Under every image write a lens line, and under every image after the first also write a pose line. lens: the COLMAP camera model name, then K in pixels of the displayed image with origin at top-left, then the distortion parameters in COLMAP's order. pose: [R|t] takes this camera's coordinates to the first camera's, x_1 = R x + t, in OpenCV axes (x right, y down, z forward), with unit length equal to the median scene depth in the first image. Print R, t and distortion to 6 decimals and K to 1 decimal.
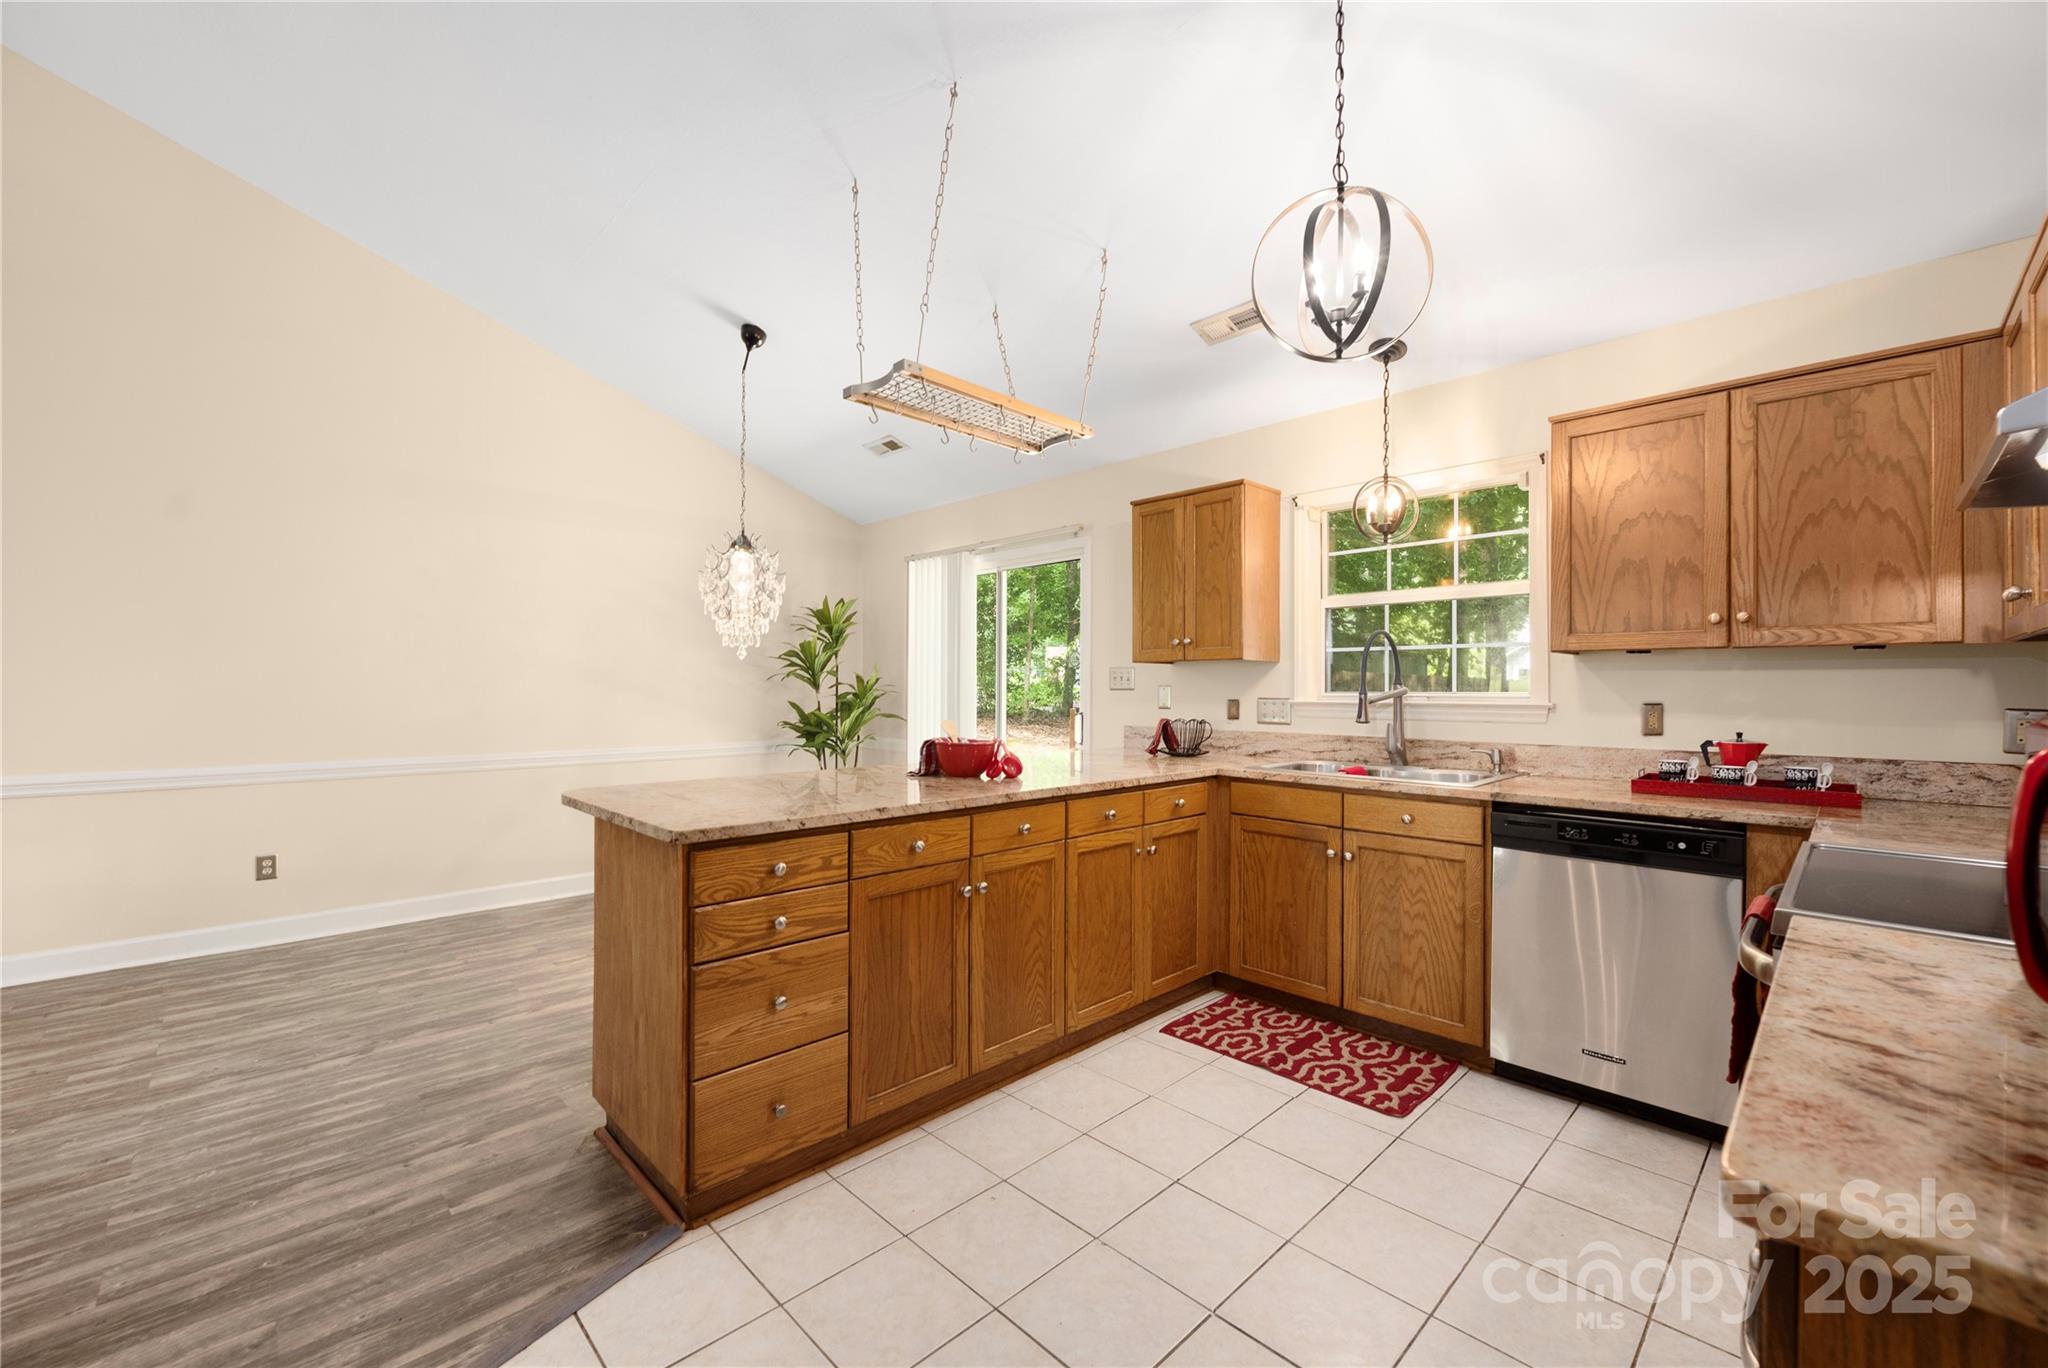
lens RADIAL K [[823.2, 0, 1021.9], [0, 823.2, 685.9], [0, 0, 1]] dist [-0.004052, 0.000274]
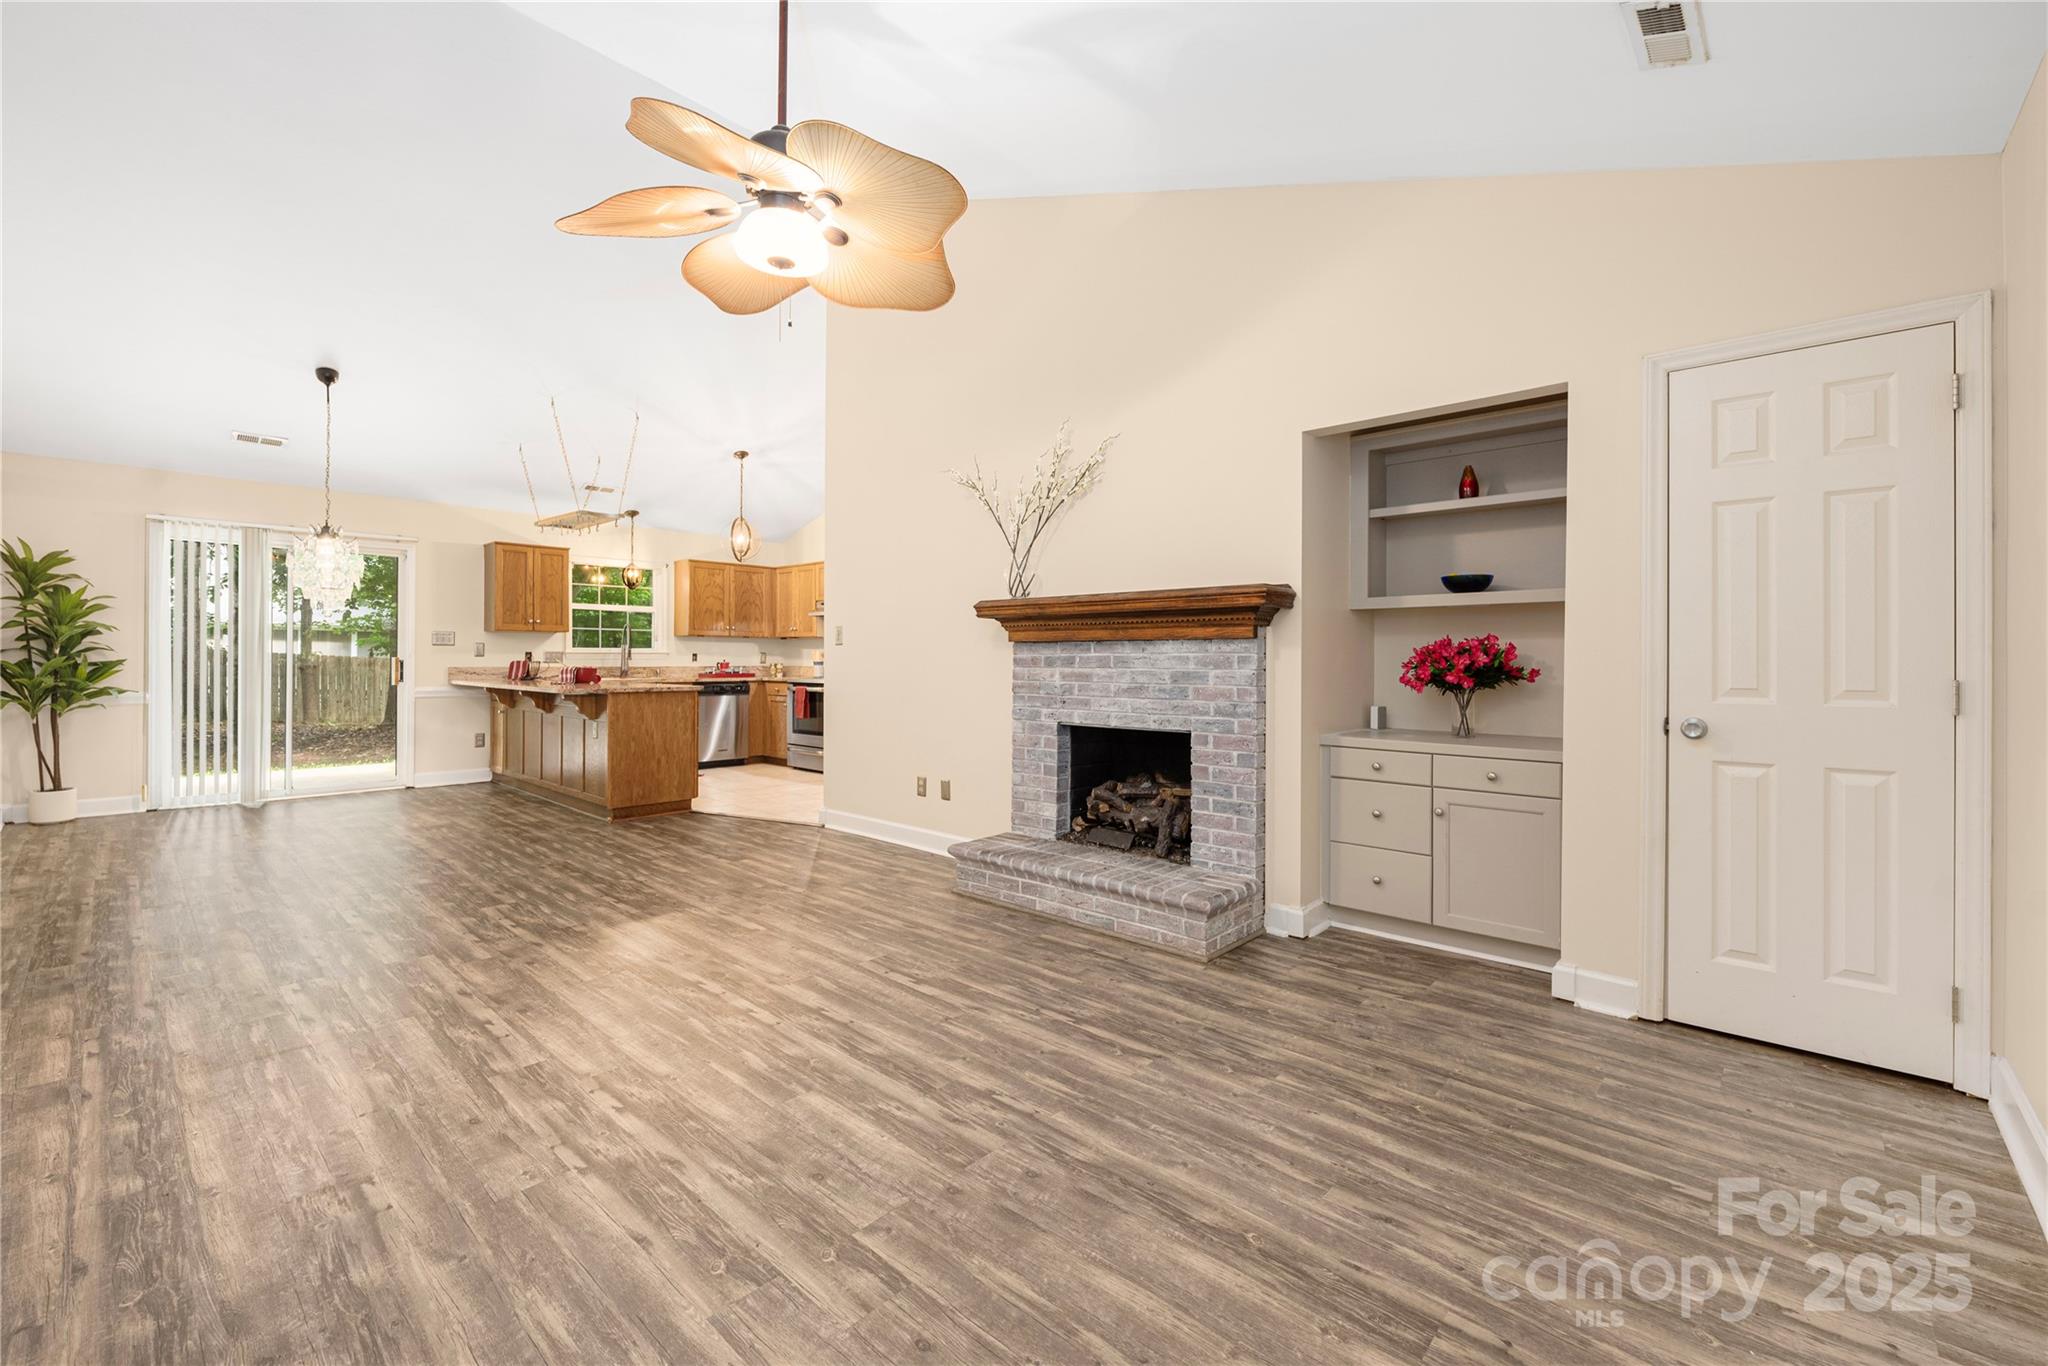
lens RADIAL K [[844.7, 0, 1009.6], [0, 844.7, 656.9], [0, 0, 1]] dist [-0.000766, -0.000267]
pose [[-0.044717, -0.001553, 0.998998, -2.631307], [-0.006376, 0.999979, 0.001269, 0.029796], [-0.998979, -0.006313, -0.044726, -0.067137]]
